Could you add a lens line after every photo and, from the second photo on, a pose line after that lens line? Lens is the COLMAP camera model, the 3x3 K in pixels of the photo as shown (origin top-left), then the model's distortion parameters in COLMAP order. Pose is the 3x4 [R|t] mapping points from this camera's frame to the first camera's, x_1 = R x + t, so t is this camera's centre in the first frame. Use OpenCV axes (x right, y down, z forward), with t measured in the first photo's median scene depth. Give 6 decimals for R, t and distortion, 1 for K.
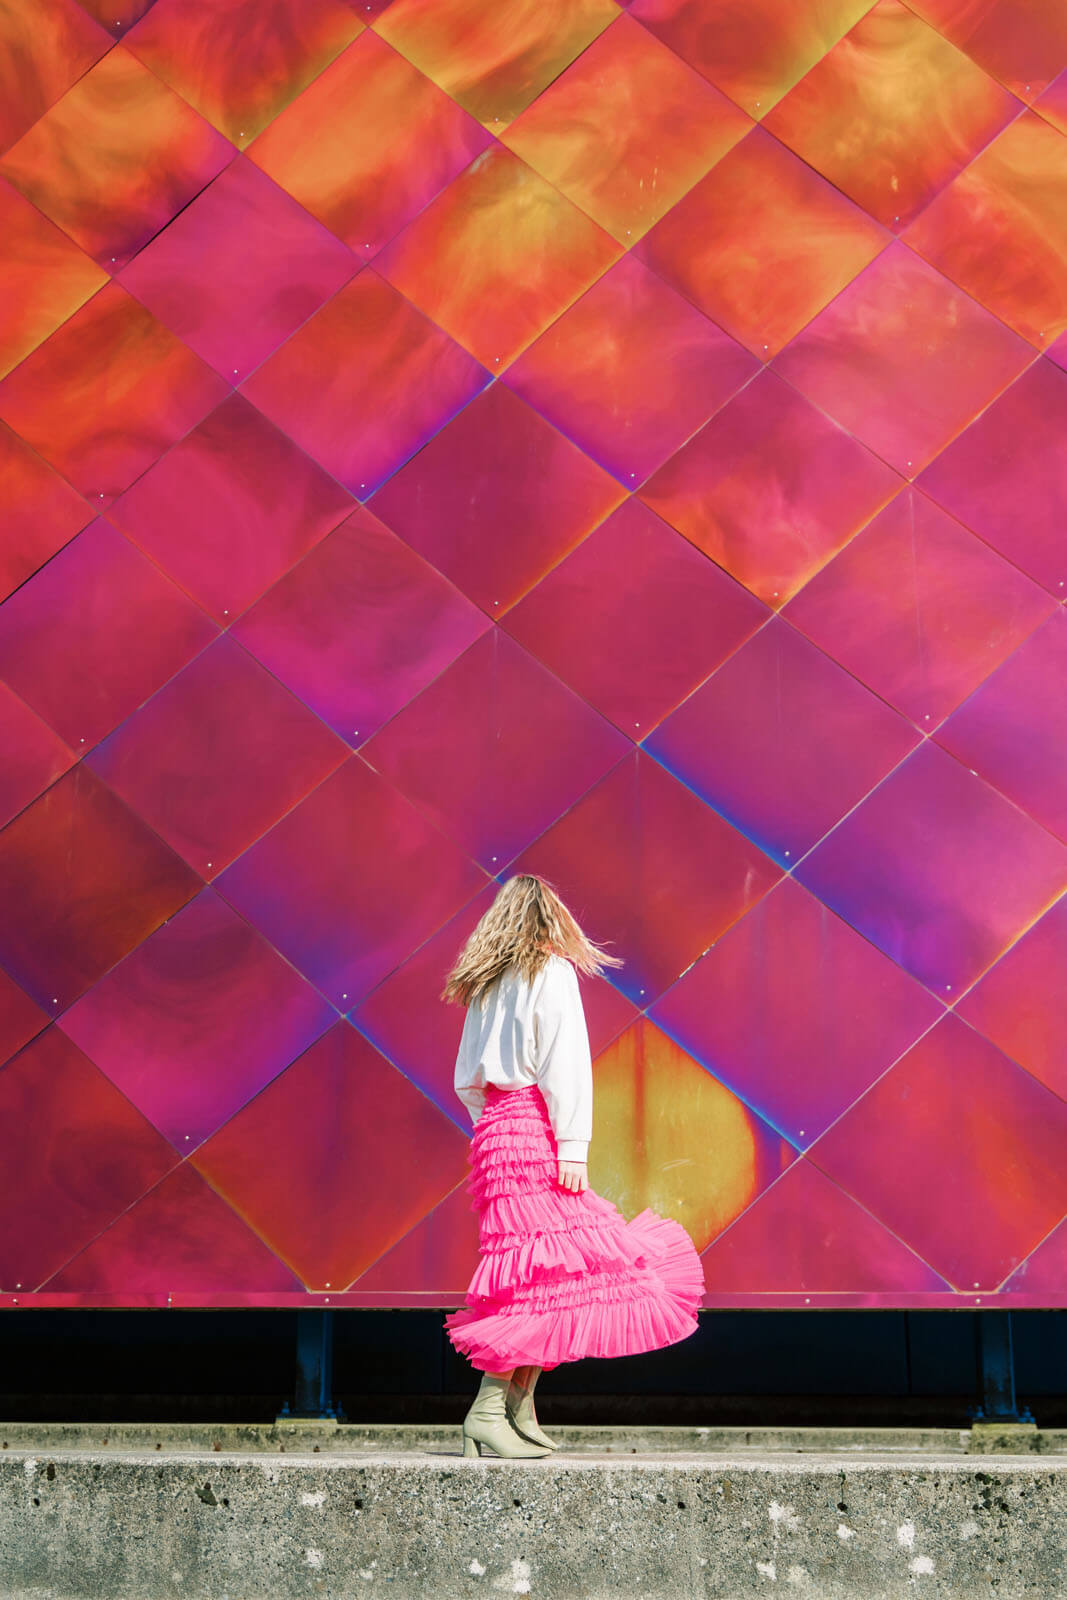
lens RADIAL K [[2009.4, 0, 467.9], [0, 2009.4, 910.7], [0, 0, 1]] dist [0.003046, 0.010615]
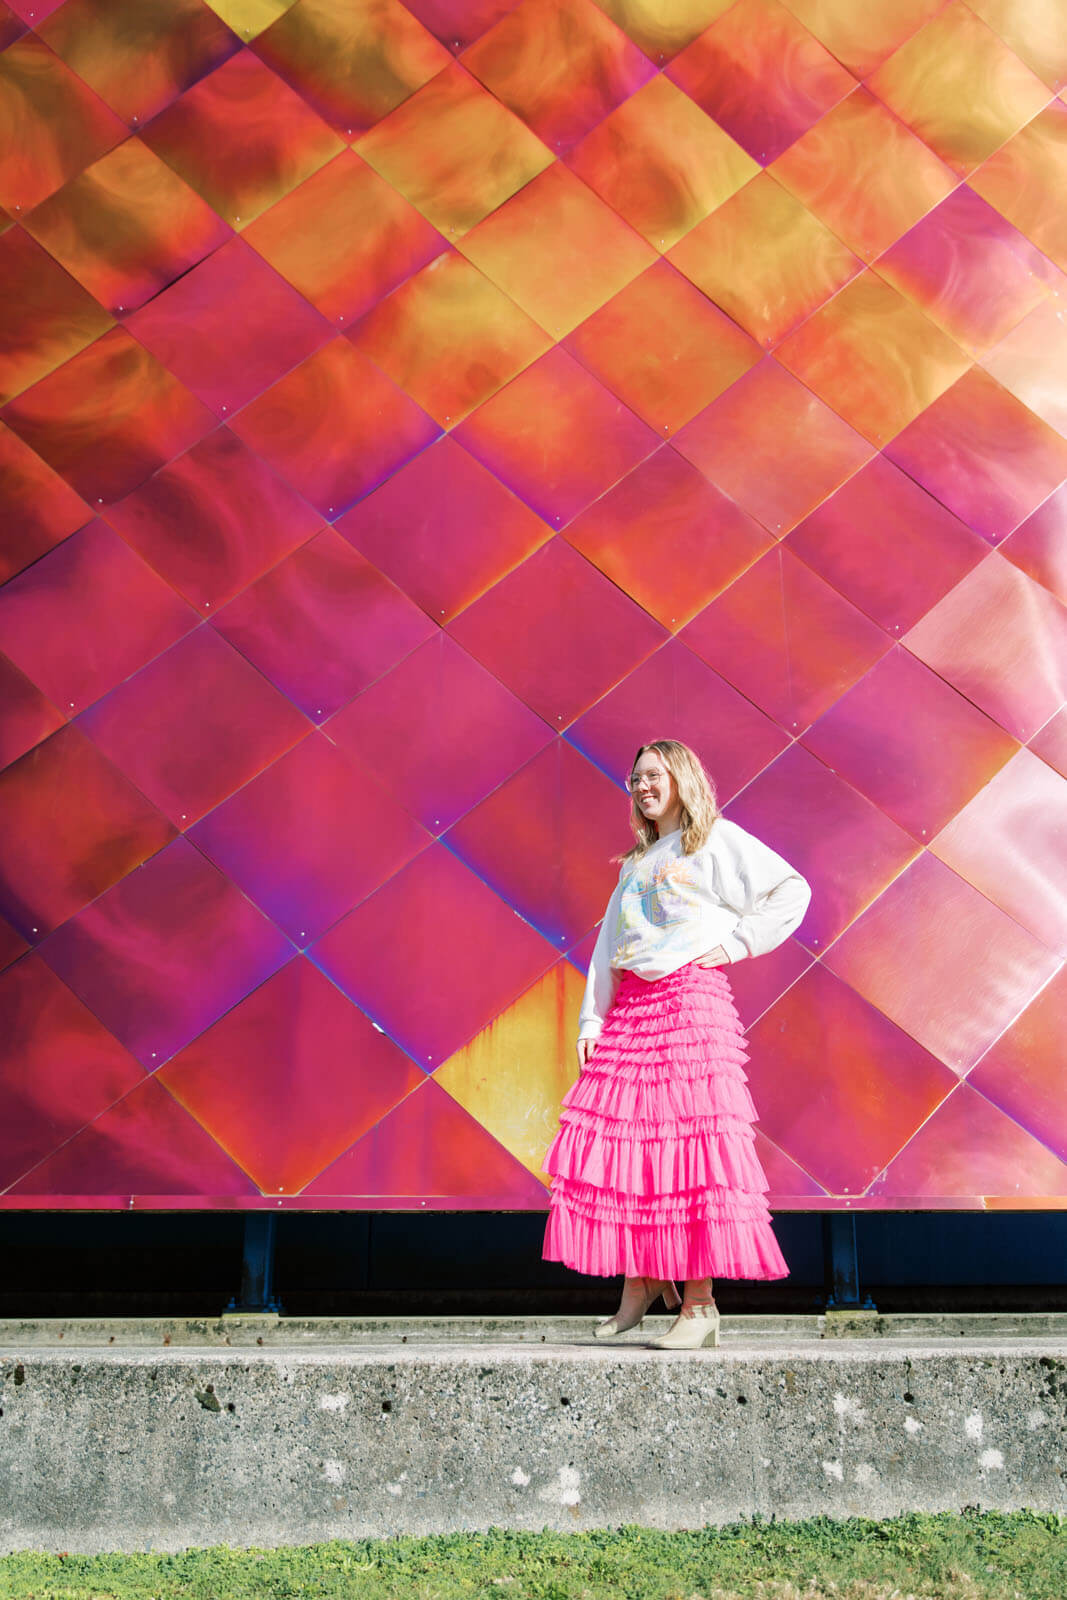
lens RADIAL K [[1395.3, 0, 574.3], [0, 1395.3, 870.8], [0, 0, 1]] dist [-0.013180, 0.010830]
pose [[0.984632, 0.042196, 0.169466, -0.086390], [-0.032042, 0.997548, -0.062214, 0.097497], [-0.171675, 0.055828, 0.983570, 0.375818]]
